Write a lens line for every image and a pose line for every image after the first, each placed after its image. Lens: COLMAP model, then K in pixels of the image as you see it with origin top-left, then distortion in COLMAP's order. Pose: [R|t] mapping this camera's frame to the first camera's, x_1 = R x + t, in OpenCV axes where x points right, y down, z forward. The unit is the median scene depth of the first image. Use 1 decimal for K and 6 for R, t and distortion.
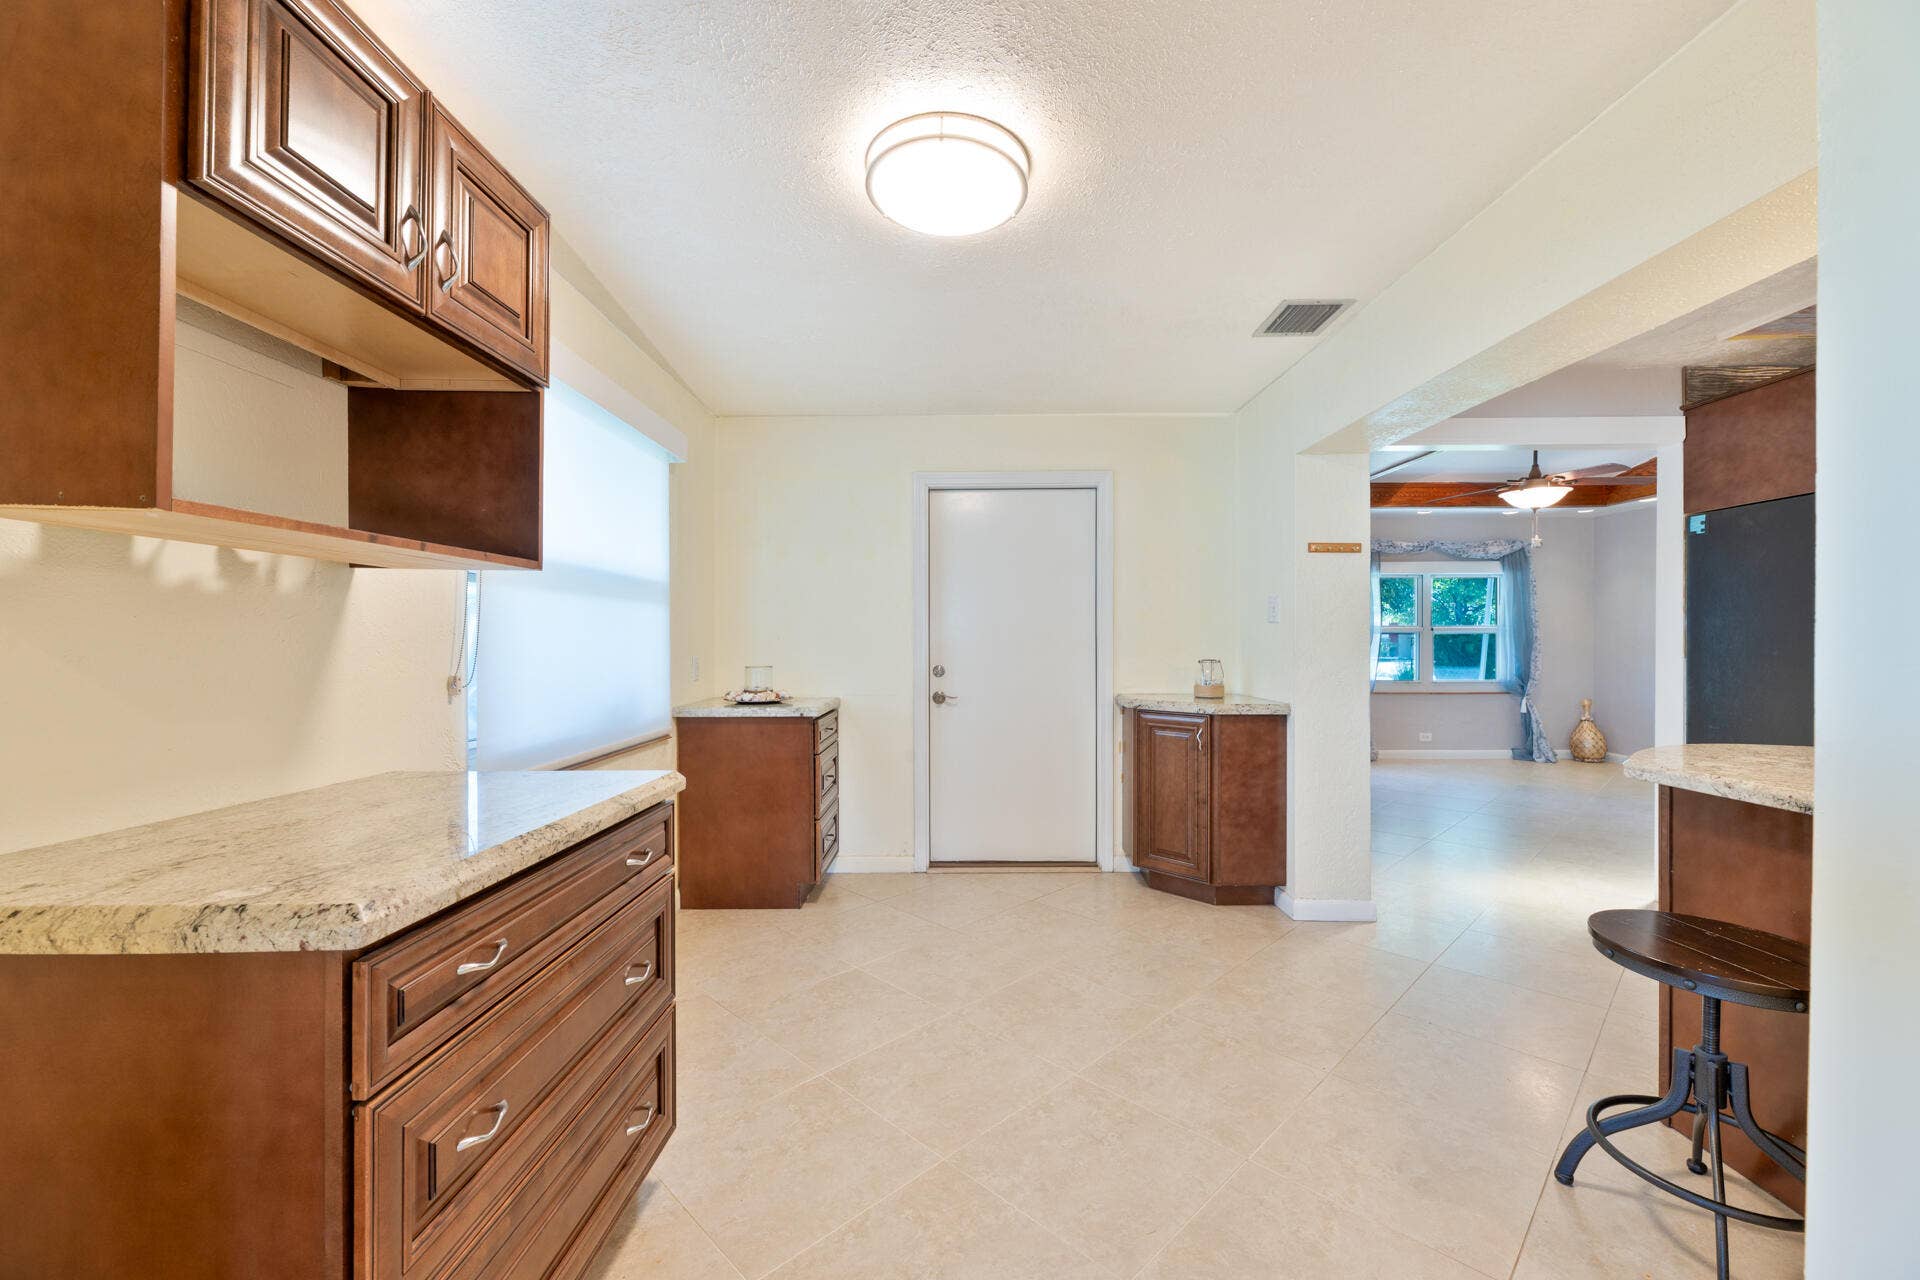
lens RADIAL K [[788.4, 0, 968.0], [0, 788.4, 634.6], [0, 0, 1]] dist [0.001304, 0.000140]
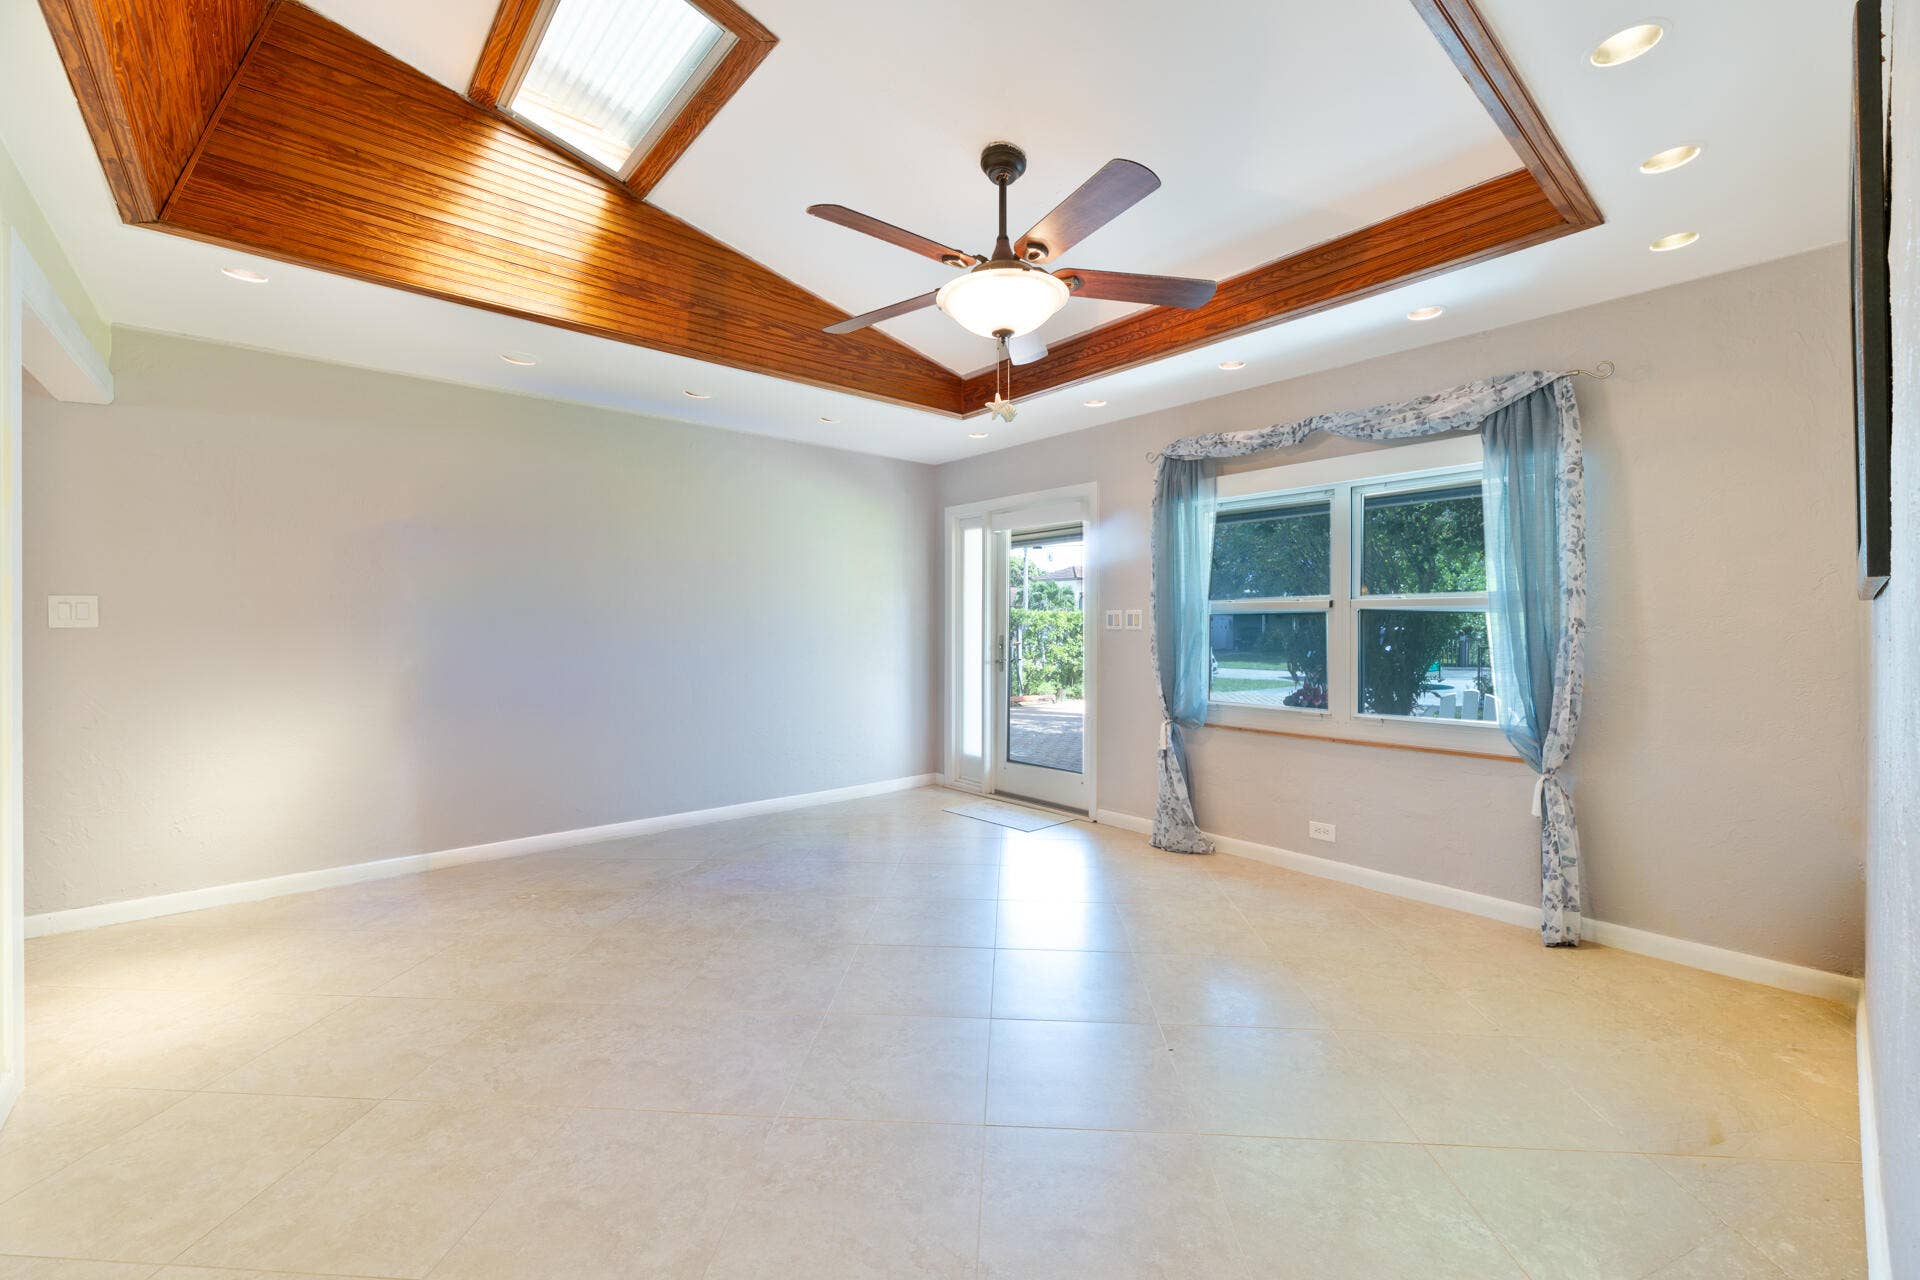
lens RADIAL K [[788.4, 0, 968.0], [0, 788.4, 634.6], [0, 0, 1]] dist [0.001304, 0.000140]
pose [[0.667034, 0.001316, -0.745026, 0.802844], [0.006686, 0.999948, 0.007753, 0.006165], [0.744997, -0.010153, 0.666991, 0.533534]]
